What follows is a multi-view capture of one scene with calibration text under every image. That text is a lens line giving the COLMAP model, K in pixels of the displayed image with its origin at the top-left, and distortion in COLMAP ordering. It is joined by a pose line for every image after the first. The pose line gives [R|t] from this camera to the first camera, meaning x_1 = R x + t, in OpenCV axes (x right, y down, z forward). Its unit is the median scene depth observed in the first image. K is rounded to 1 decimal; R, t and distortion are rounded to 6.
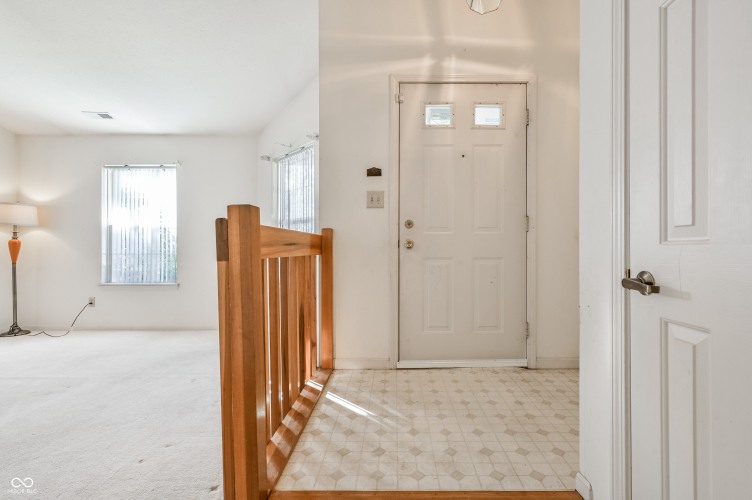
lens RADIAL K [[344.6, 0, 393.1], [0, 344.6, 256.3], [0, 0, 1]] dist [0.004726, -0.001684]
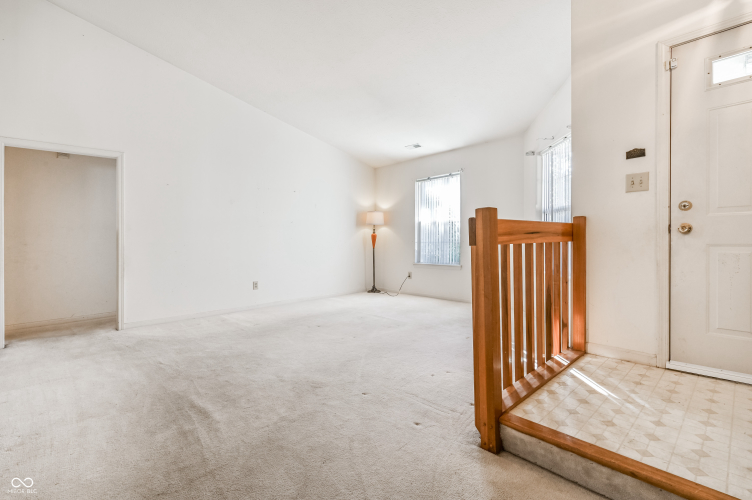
lens RADIAL K [[344.6, 0, 375.7], [0, 344.6, 246.5], [0, 0, 1]] dist [0.004726, -0.001684]
pose [[0.683809, 0.004637, -0.729647, 0.148764], [-0.000518, 0.999983, 0.005869, 0.004279], [0.729661, -0.003635, 0.683799, -0.162593]]
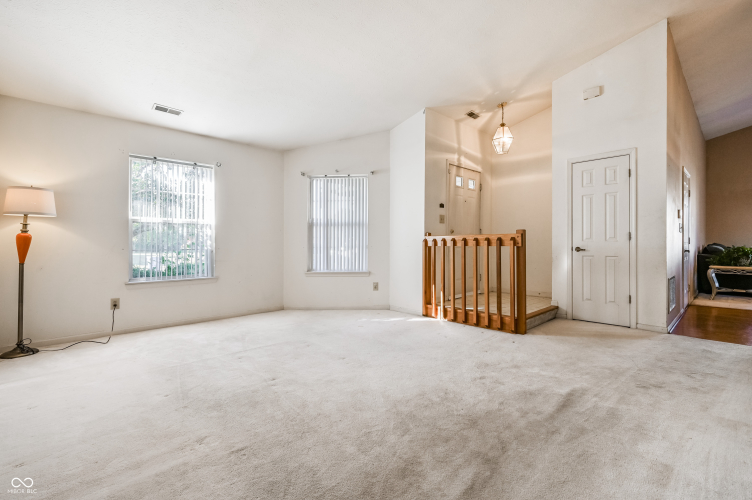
lens RADIAL K [[344.6, 0, 380.3], [0, 344.6, 252.9], [0, 0, 1]] dist [0.004726, -0.001684]
pose [[0.721075, -0.020432, 0.692556, -1.735007], [0.020924, 0.999751, 0.007710, 0.012536], [-0.692541, 0.008931, 0.721323, -0.215988]]
